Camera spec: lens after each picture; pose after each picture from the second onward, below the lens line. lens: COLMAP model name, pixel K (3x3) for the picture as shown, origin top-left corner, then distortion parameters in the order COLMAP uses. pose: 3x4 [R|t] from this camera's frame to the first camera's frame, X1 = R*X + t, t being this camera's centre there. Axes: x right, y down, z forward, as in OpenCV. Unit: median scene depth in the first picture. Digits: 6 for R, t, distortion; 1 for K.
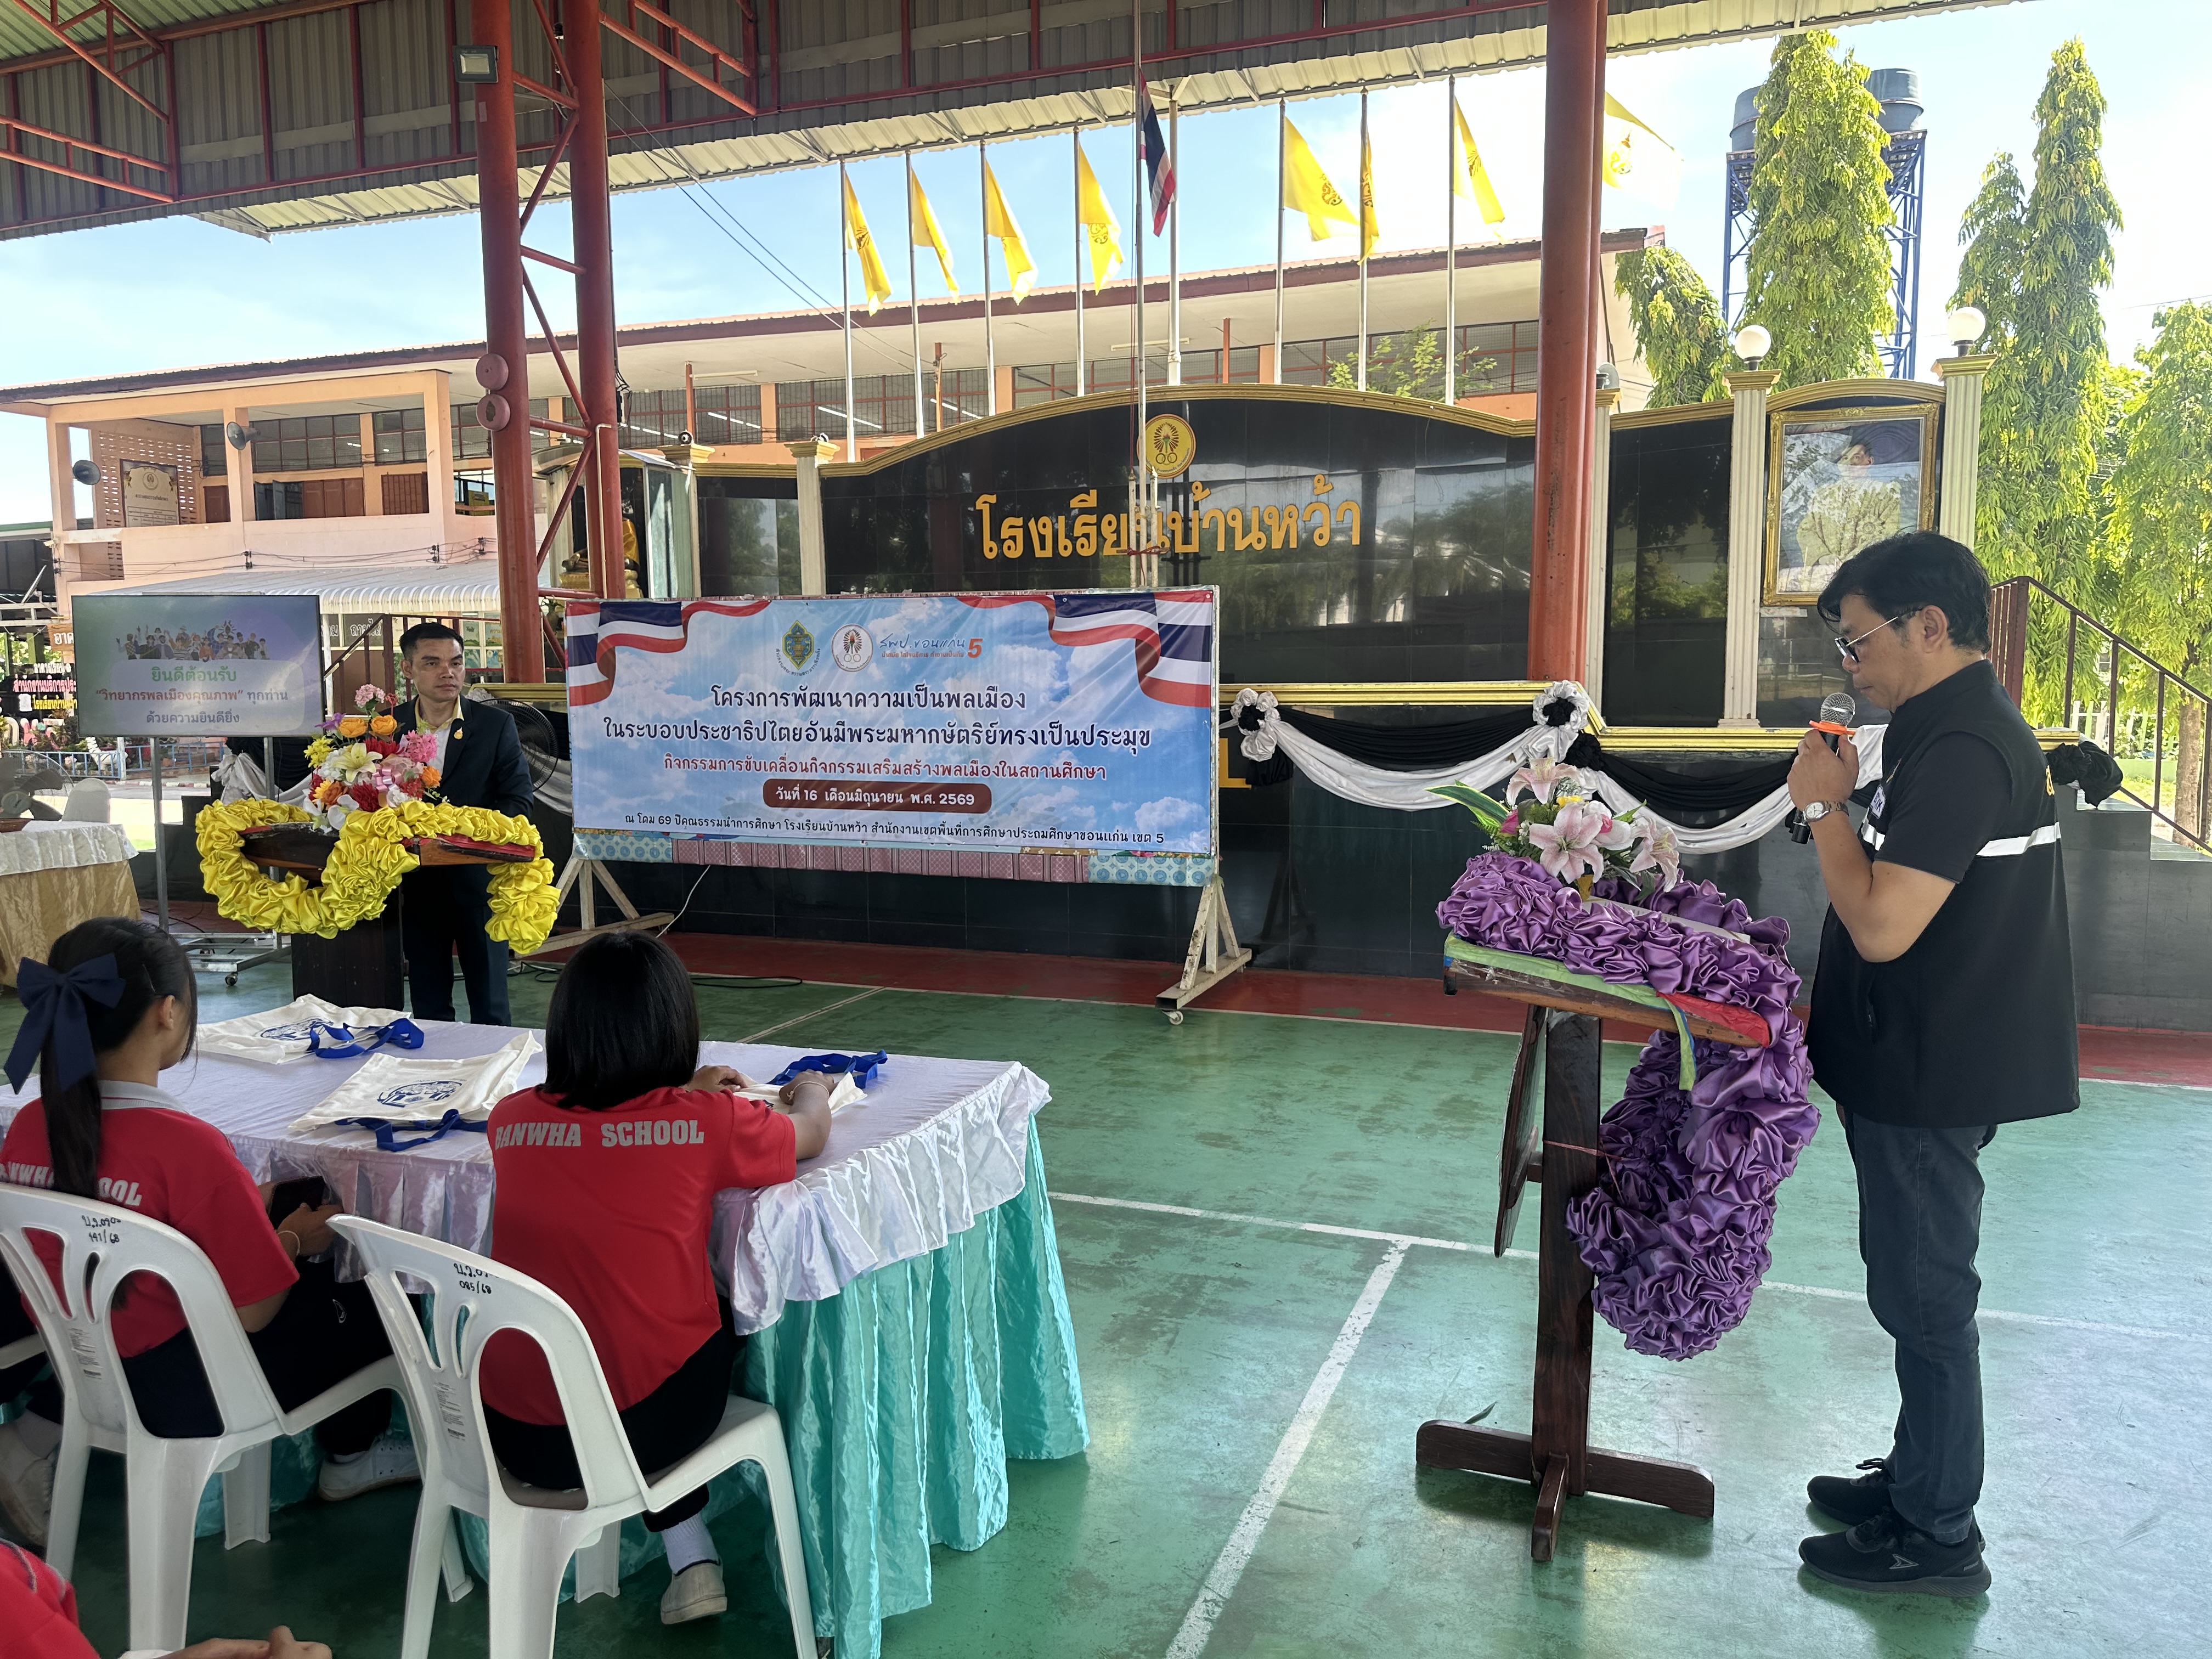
lens RADIAL K [[1622.2, 0, 1122.7], [0, 1622.2, 815.0], [0, 0, 1]] dist [0.059233, -0.082763]
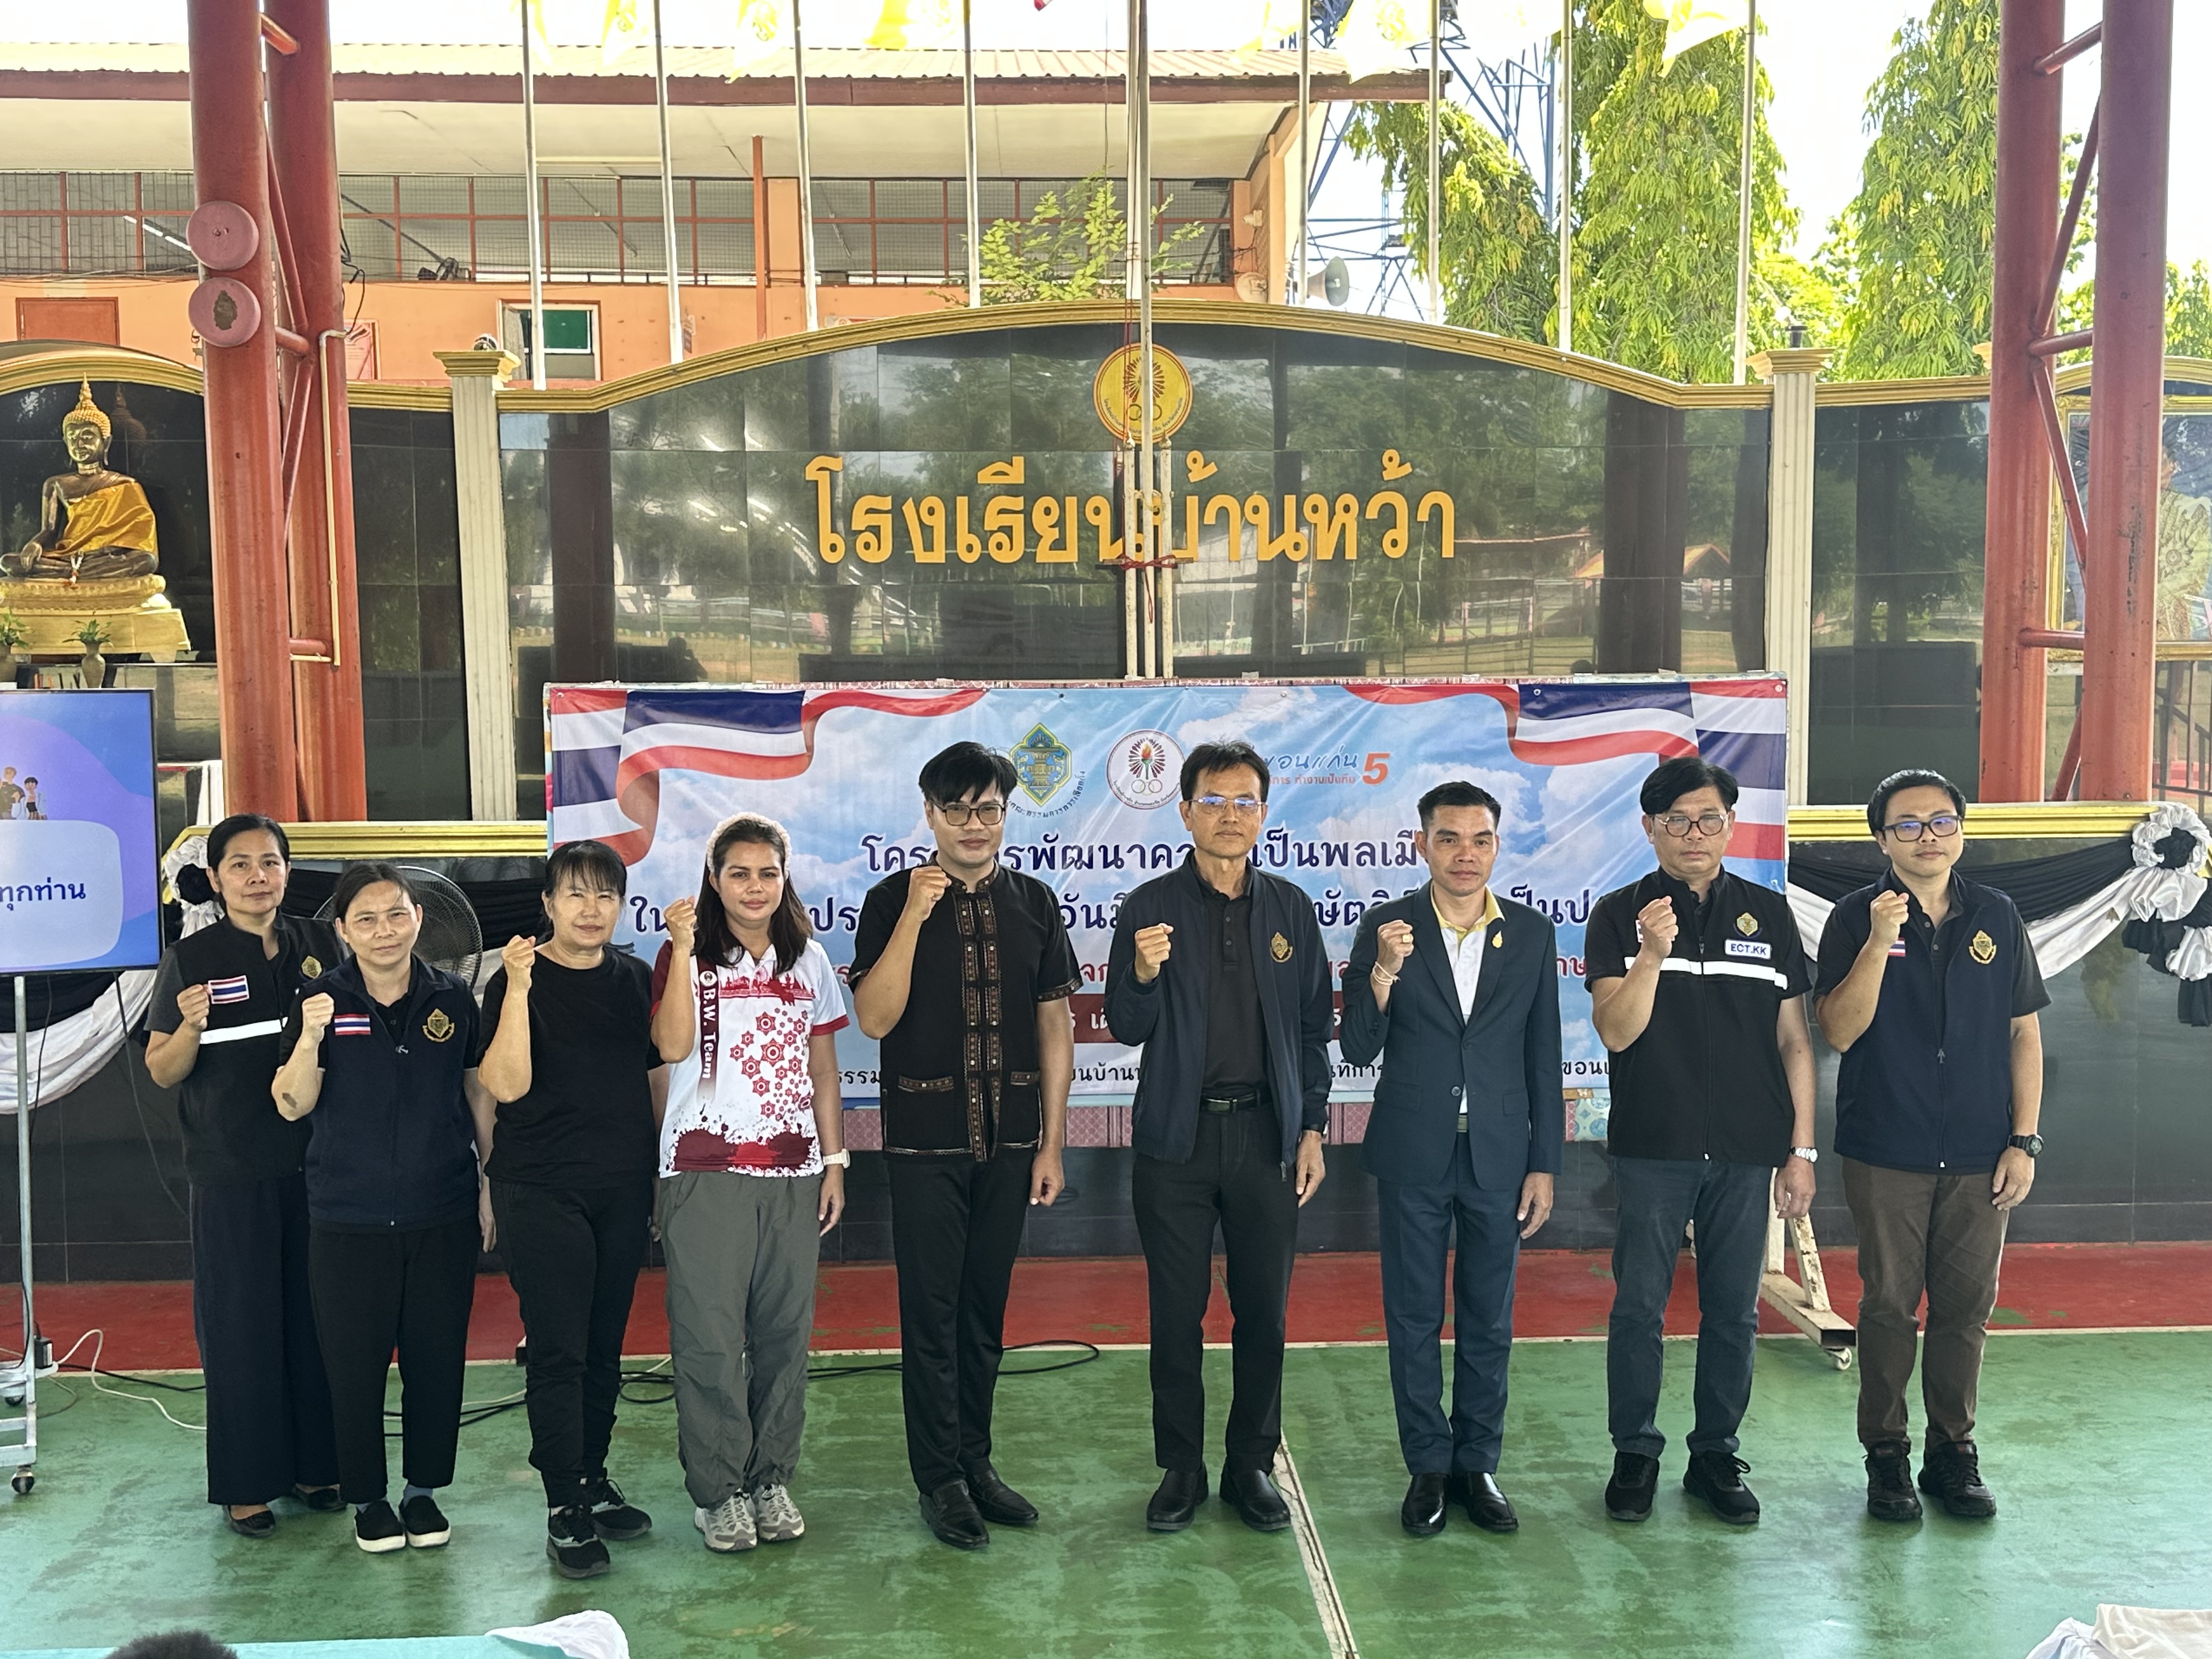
lens RADIAL K [[2495.1, 0, 1106.9], [0, 2495.1, 788.1], [0, 0, 1]] dist [0.242028, -0.570232]
pose [[0.913666, -0.027591, 0.405529, -0.563190], [0.039040, 0.999038, -0.019985, -0.080479], [-0.404588, 0.034091, 0.913864, 0.180682]]
